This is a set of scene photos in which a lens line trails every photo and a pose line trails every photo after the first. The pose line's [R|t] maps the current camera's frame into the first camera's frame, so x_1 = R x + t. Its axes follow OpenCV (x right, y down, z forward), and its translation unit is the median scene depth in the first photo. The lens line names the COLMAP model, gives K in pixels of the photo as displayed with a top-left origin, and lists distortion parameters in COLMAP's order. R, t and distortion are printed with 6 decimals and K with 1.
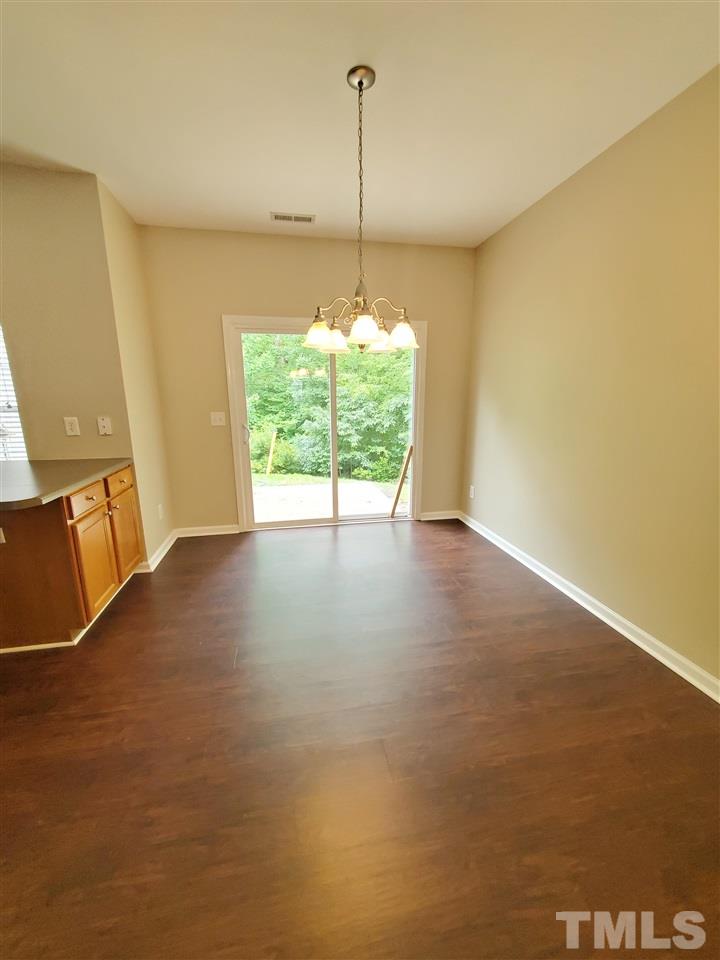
lens RADIAL K [[381.8, 0, 357.3], [0, 381.8, 478.8], [0, 0, 1]] dist [0.005377, -0.000632]
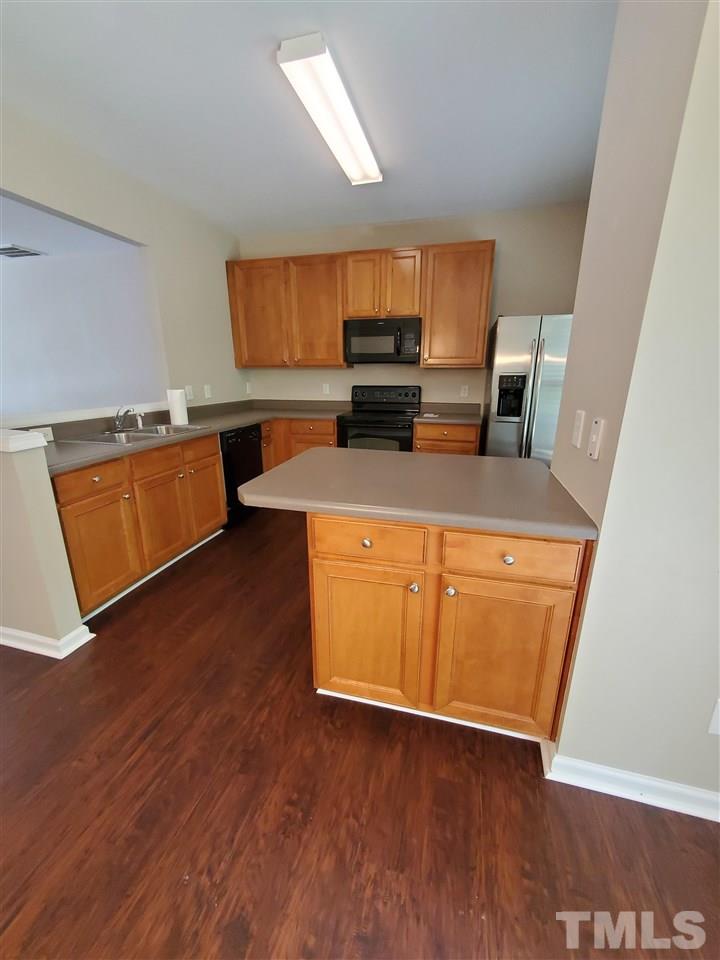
lens RADIAL K [[381.8, 0, 360.8], [0, 381.8, 483.9], [0, 0, 1]] dist [0.005377, -0.000632]
pose [[-0.437680, 0.260953, -0.860430, -0.184695], [-0.192397, 0.907611, 0.373130, -0.225494], [0.878305, 0.328856, -0.347036, 1.044012]]
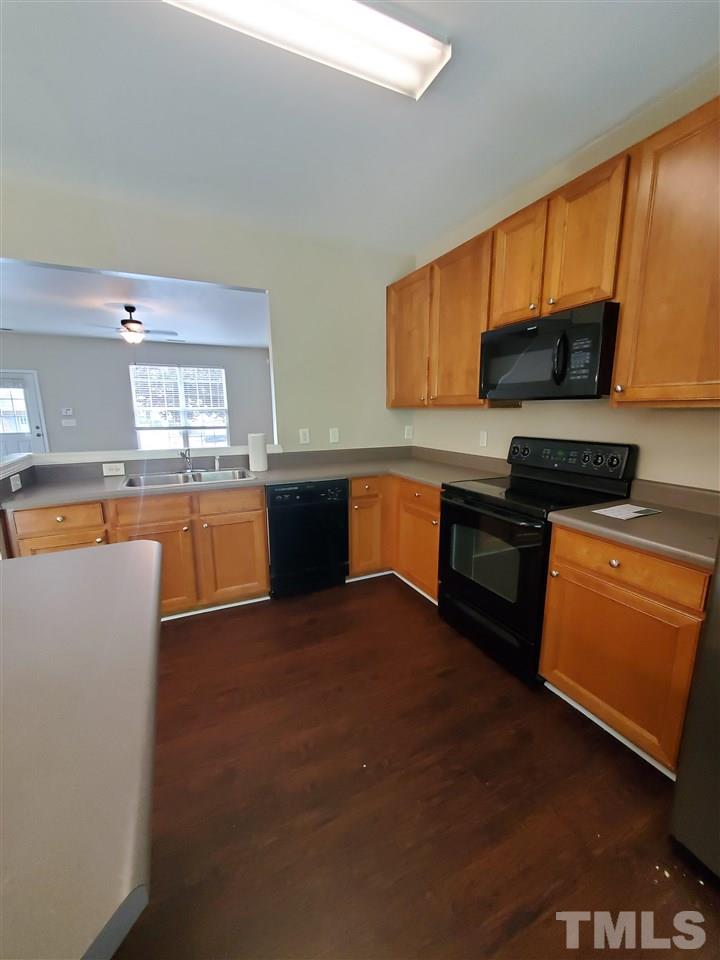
lens RADIAL K [[381.8, 0, 357.8], [0, 381.8, 481.3], [0, 0, 1]] dist [0.005377, -0.000632]
pose [[-0.968933, 0.060150, -0.239896, -1.087594], [-0.039900, 0.919253, 0.391641, -0.257257], [0.244082, 0.389046, -0.888294, 1.143803]]
